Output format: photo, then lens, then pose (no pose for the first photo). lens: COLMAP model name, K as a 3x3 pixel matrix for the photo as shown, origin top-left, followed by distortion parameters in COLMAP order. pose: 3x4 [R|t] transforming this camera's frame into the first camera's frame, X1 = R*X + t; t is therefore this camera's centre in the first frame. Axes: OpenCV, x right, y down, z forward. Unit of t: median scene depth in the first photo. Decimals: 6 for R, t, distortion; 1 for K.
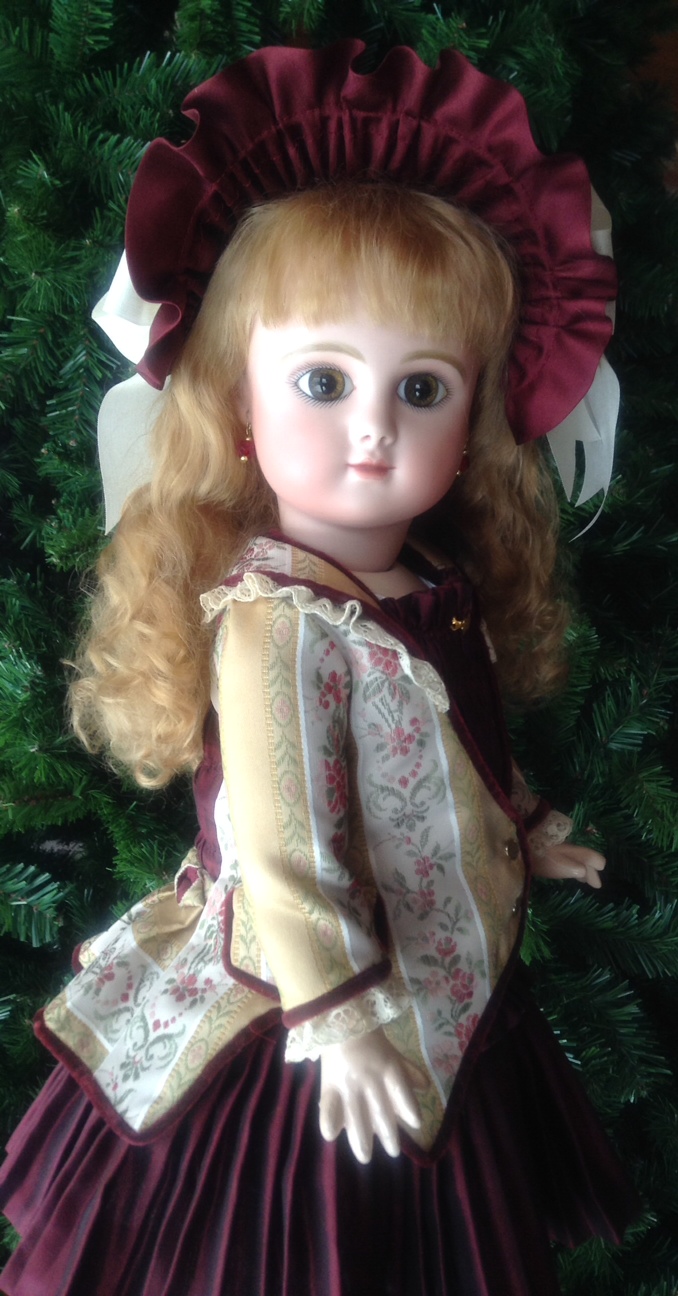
lens RADIAL K [[1240.9, 0, 399.0], [0, 1240.9, 647.7], [0, 0, 1]] dist [0.138640, -0.337348]
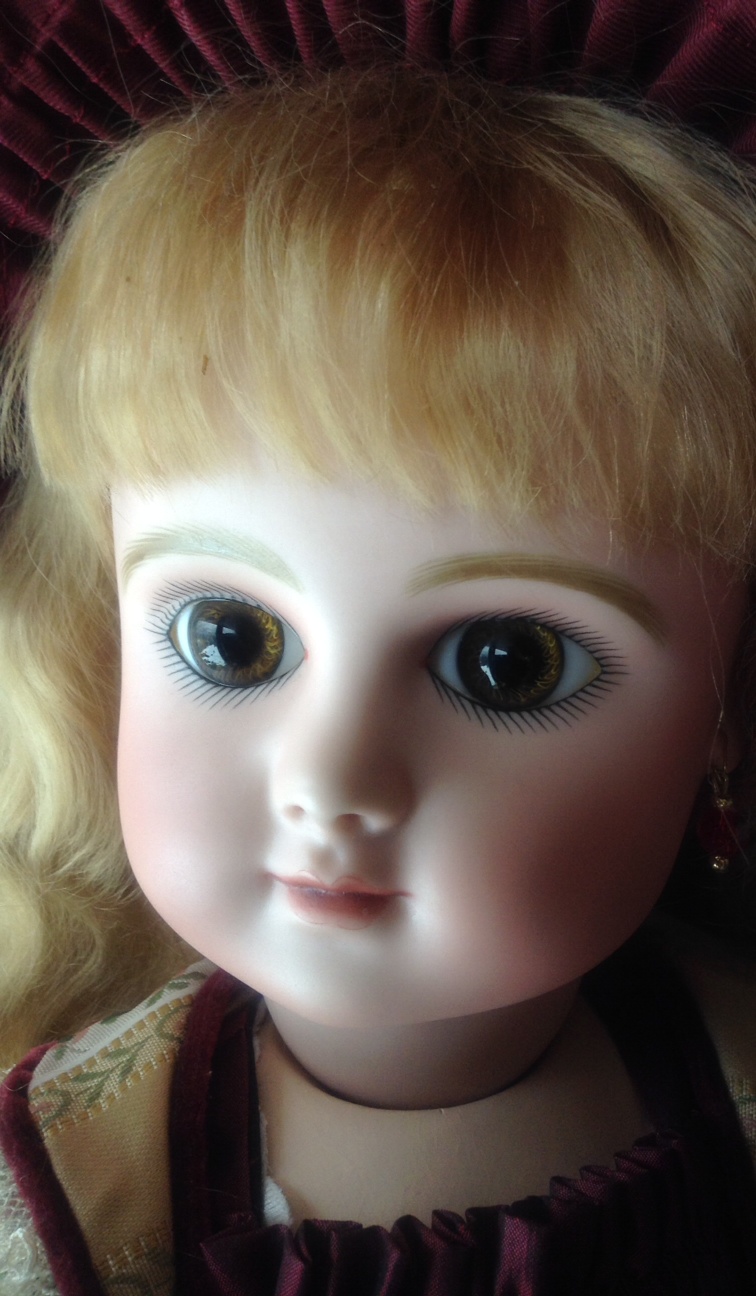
lens RADIAL K [[1289.8, 0, 378.0], [0, 1289.8, 583.3], [0, 0, 1]] dist [0.175423, -0.000642]
pose [[0.911918, 0.019948, -0.409888, 0.127532], [-0.079323, 0.988549, -0.128368, -0.182528], [0.402634, 0.149575, 0.903058, 0.683049]]
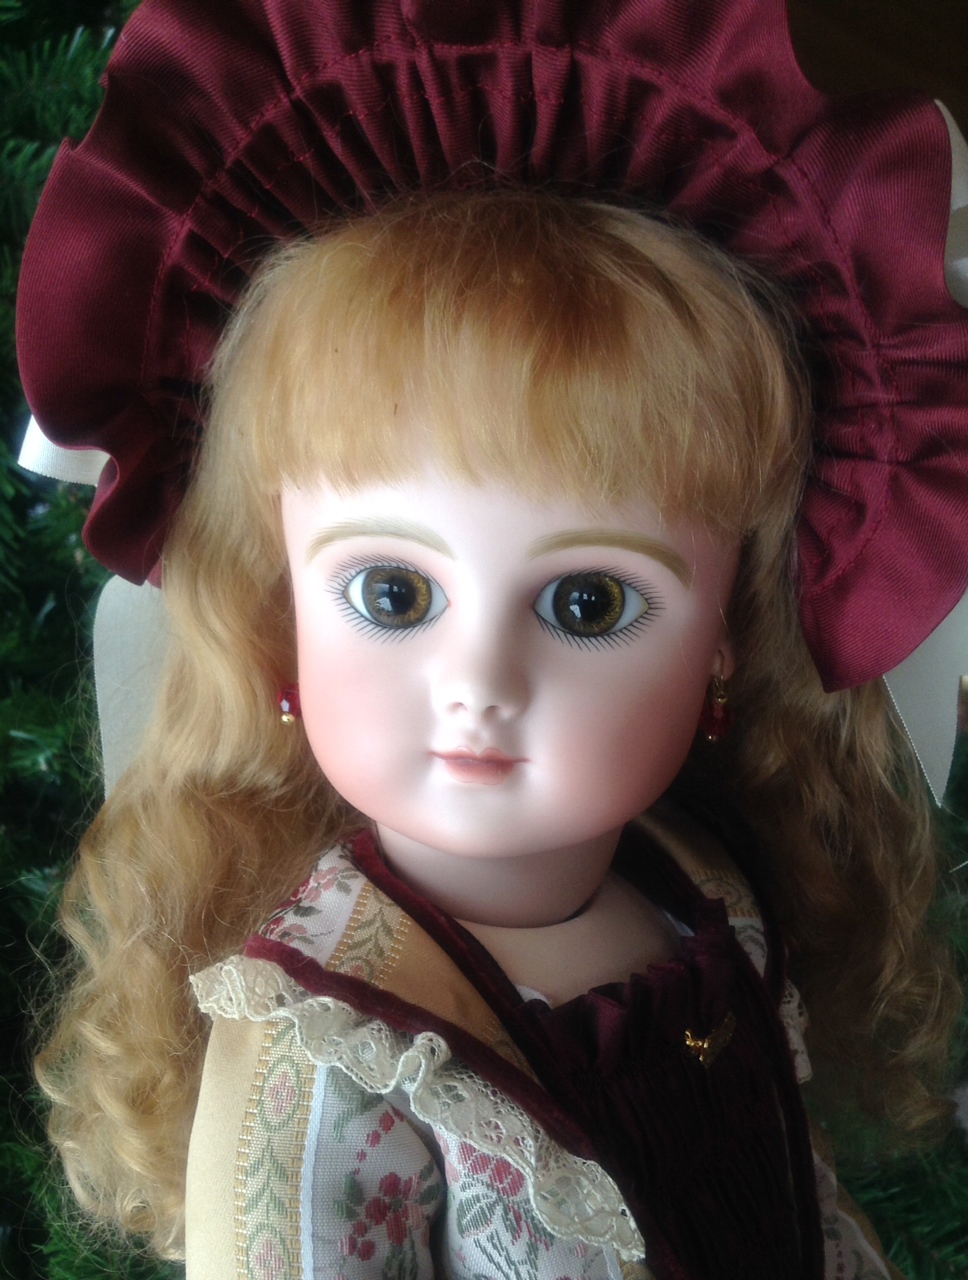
lens RADIAL K [[1391.9, 0, 483.7], [0, 1391.9, 696.7], [0, 0, 1]] dist [0.118267, -0.153064]
pose [[0.958489, 0.021685, -0.284305, 0.136299], [-0.032879, 0.998858, -0.034658, -0.151374], [0.283229, 0.042567, 0.958107, 0.472365]]
